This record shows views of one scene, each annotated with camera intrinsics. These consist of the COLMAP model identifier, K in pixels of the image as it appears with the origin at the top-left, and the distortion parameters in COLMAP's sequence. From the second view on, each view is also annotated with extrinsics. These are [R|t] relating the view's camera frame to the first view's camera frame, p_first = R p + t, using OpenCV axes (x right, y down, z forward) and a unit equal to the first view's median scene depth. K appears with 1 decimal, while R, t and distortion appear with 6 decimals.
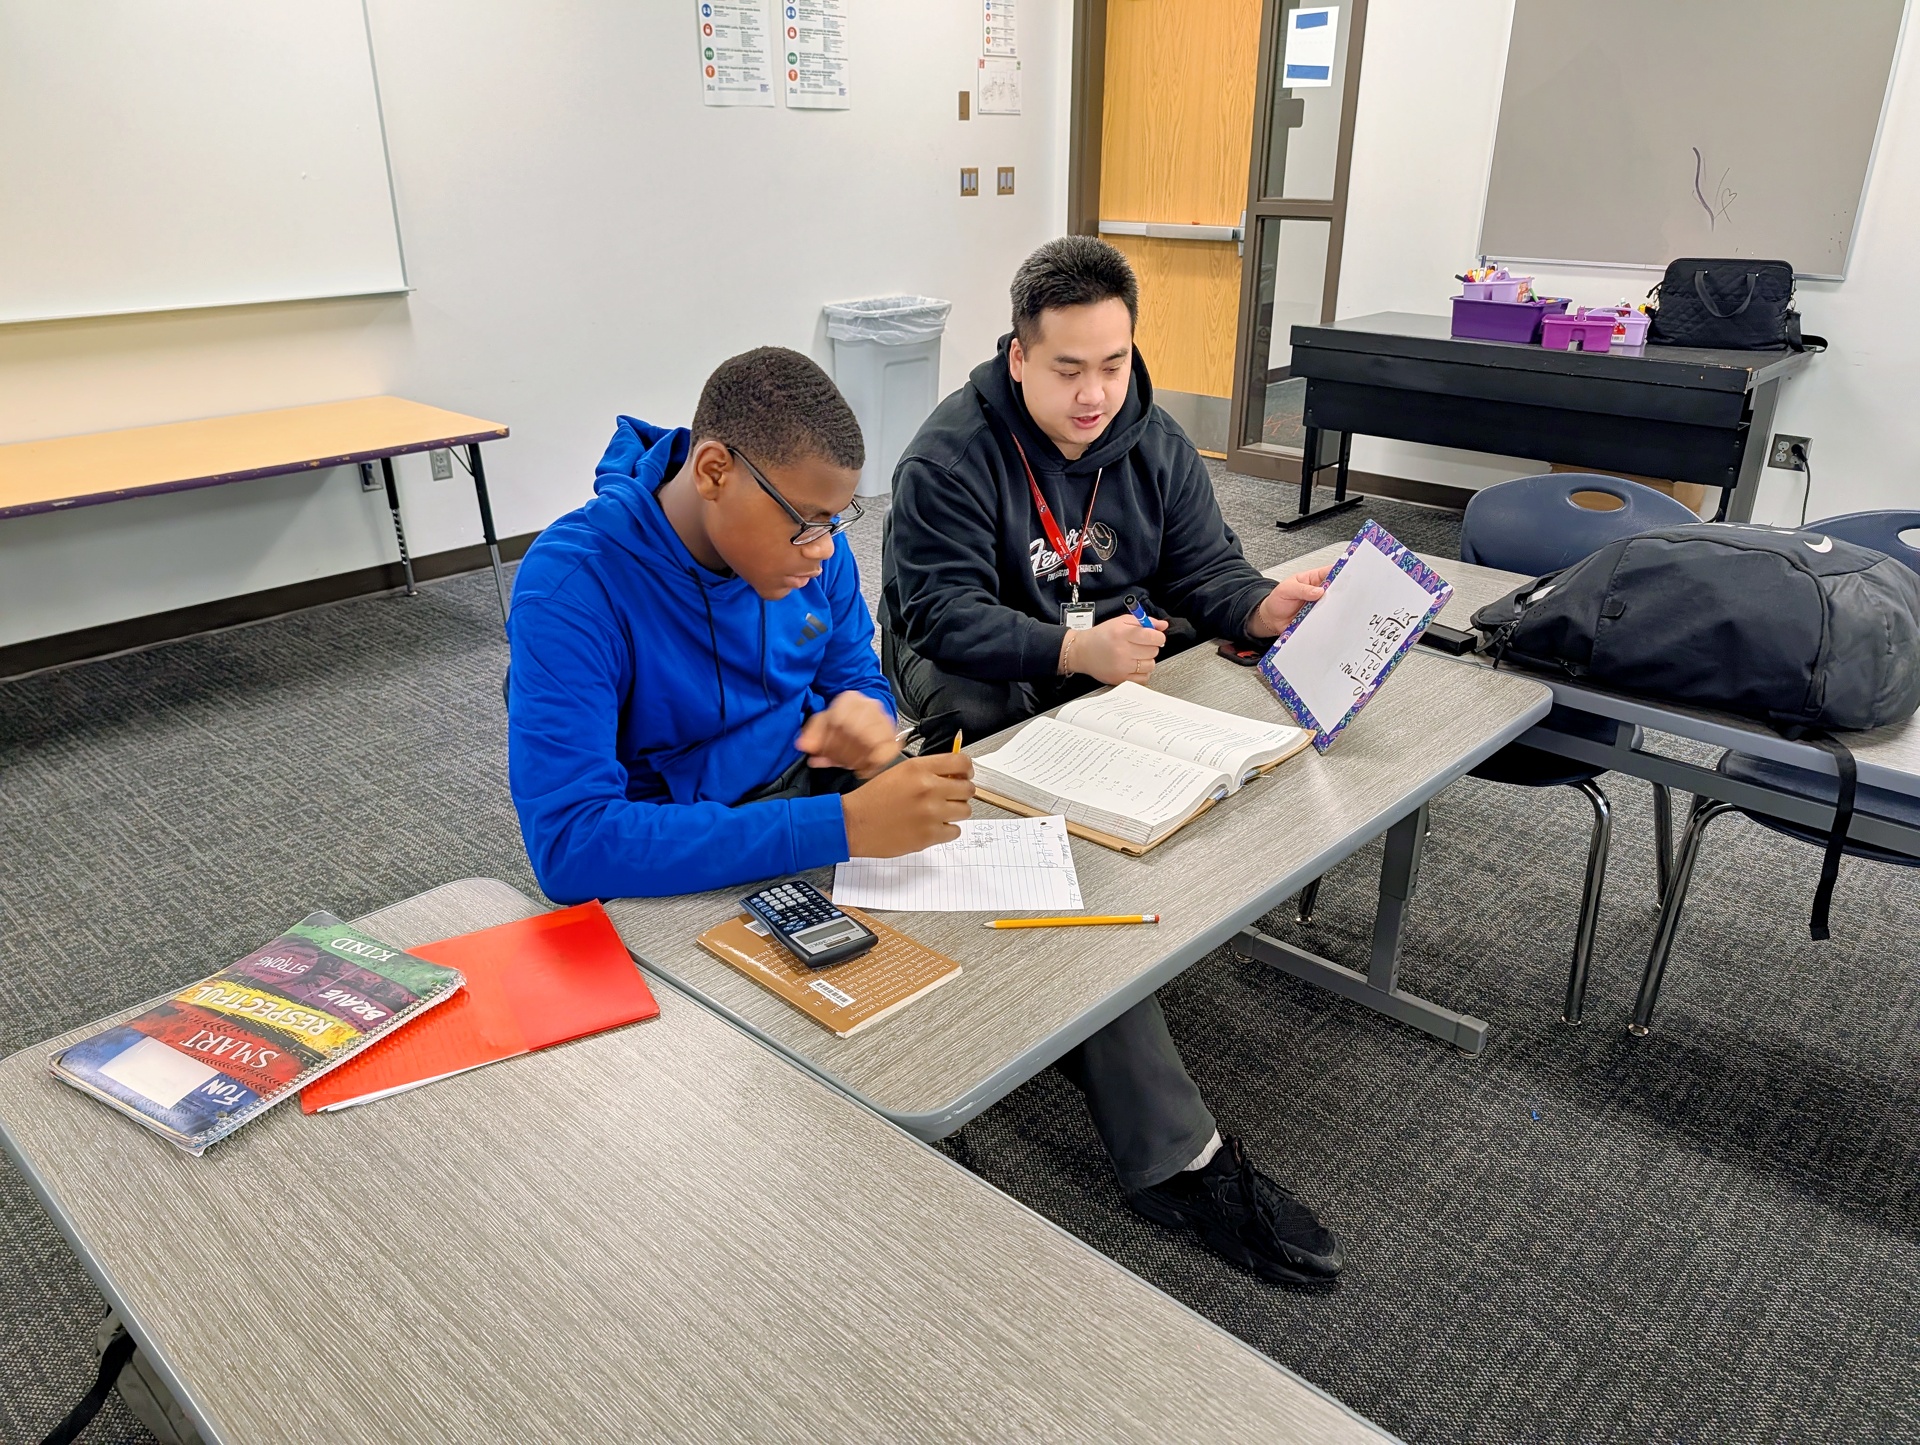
lens RADIAL K [[1405.5, 0, 959.2], [0, 1405.5, 727.4], [0, 0, 1]] dist [0.000705, -0.006645]
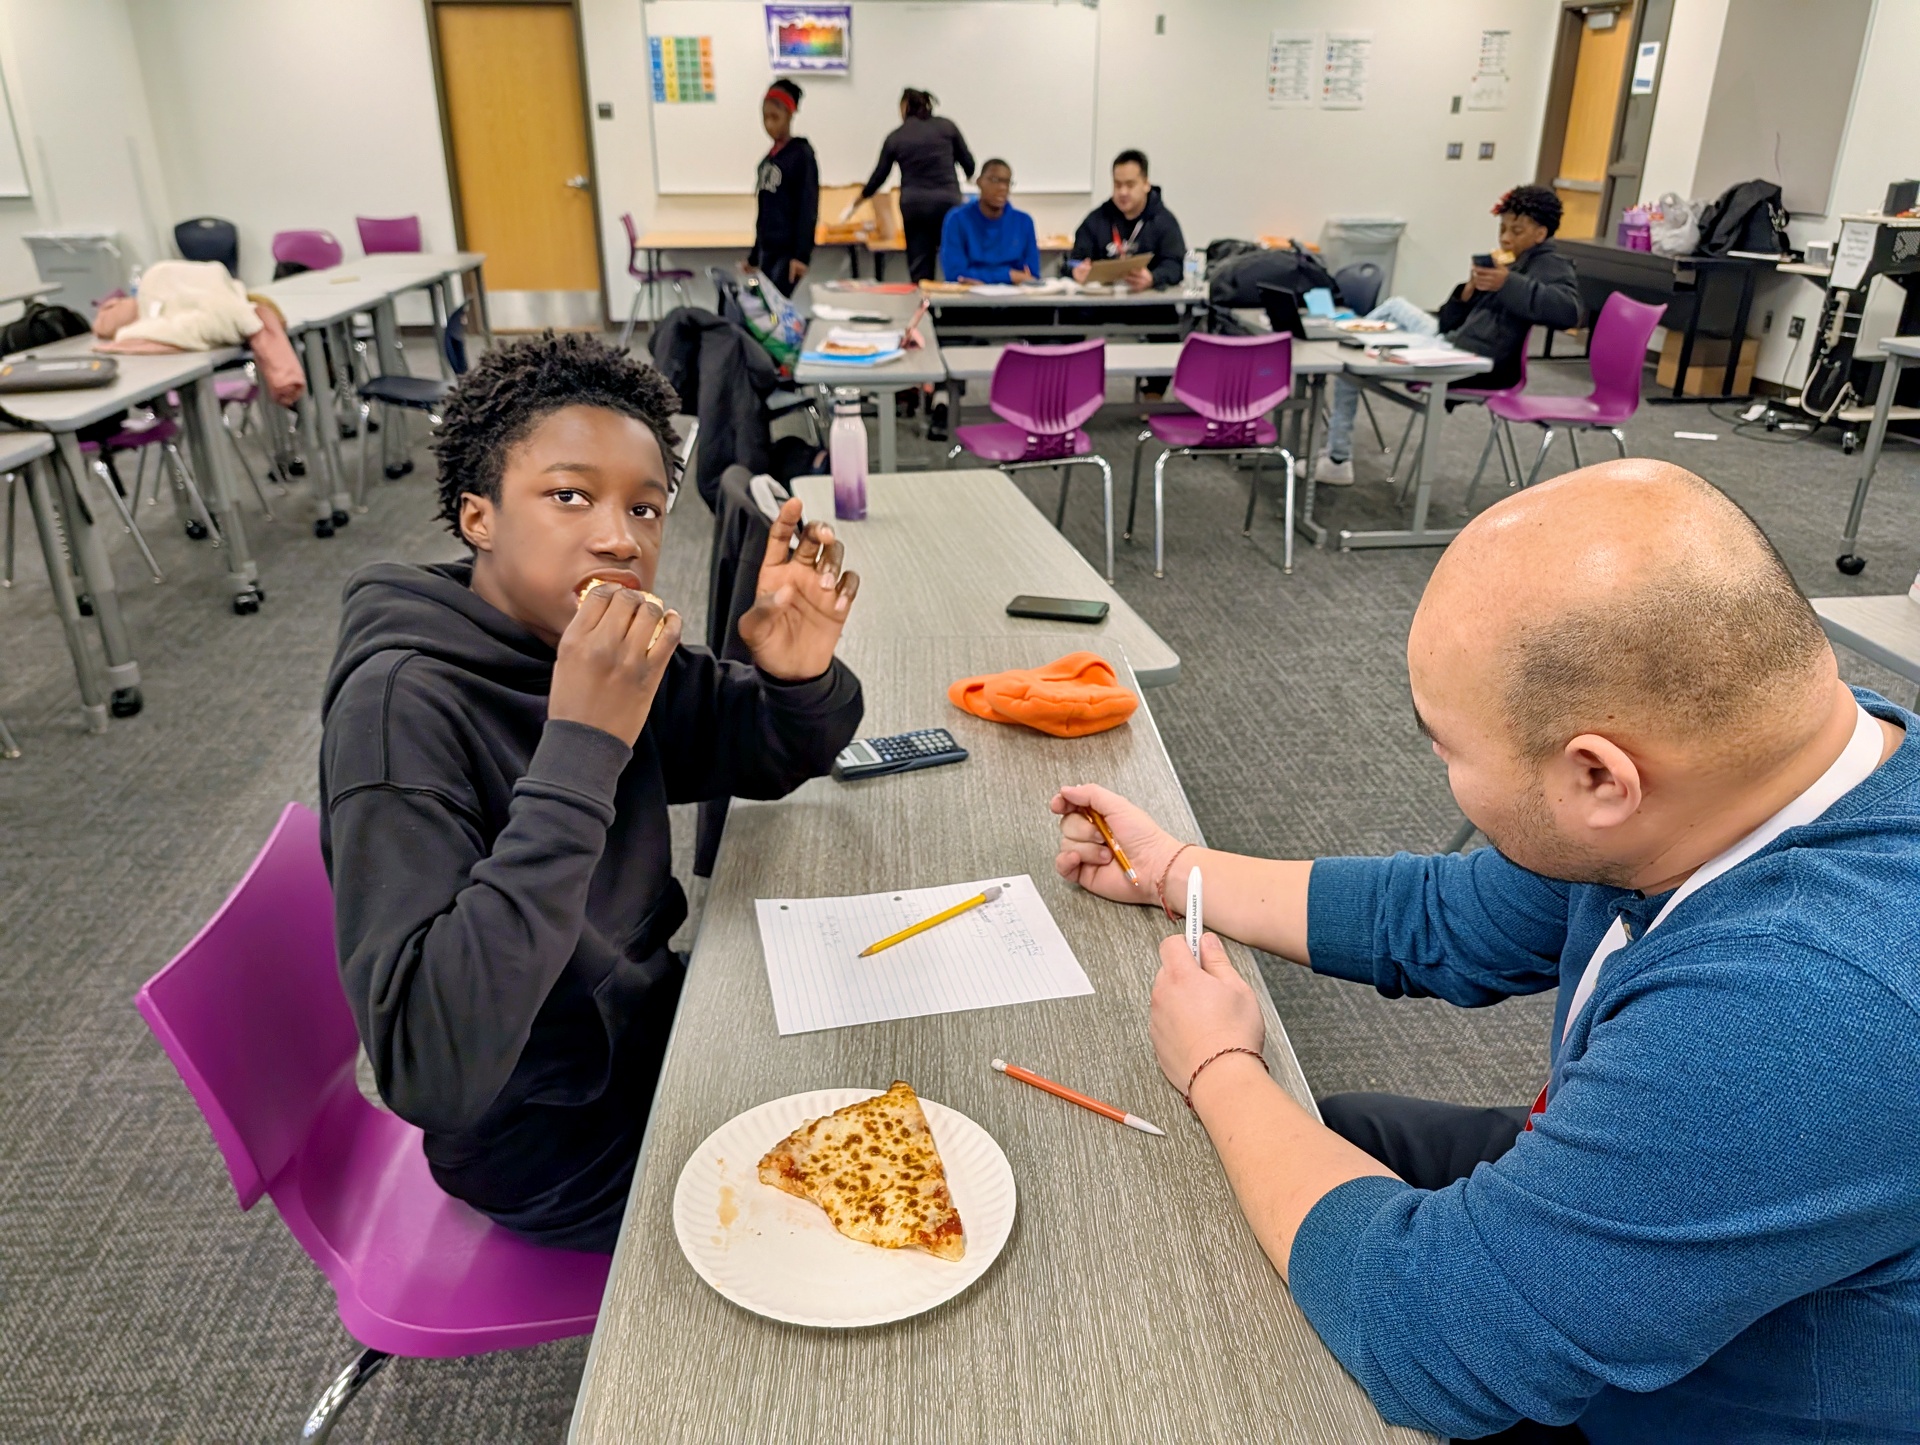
lens RADIAL K [[1405.5, 0, 960.3], [0, 1405.5, 711.4], [0, 0, 1]] dist [0.000705, -0.006645]
pose [[0.756161, 0.253877, -0.603132, 0.790802], [-0.251605, 0.963620, 0.090174, 0.260082], [0.604083, 0.083565, 0.792528, -0.645079]]
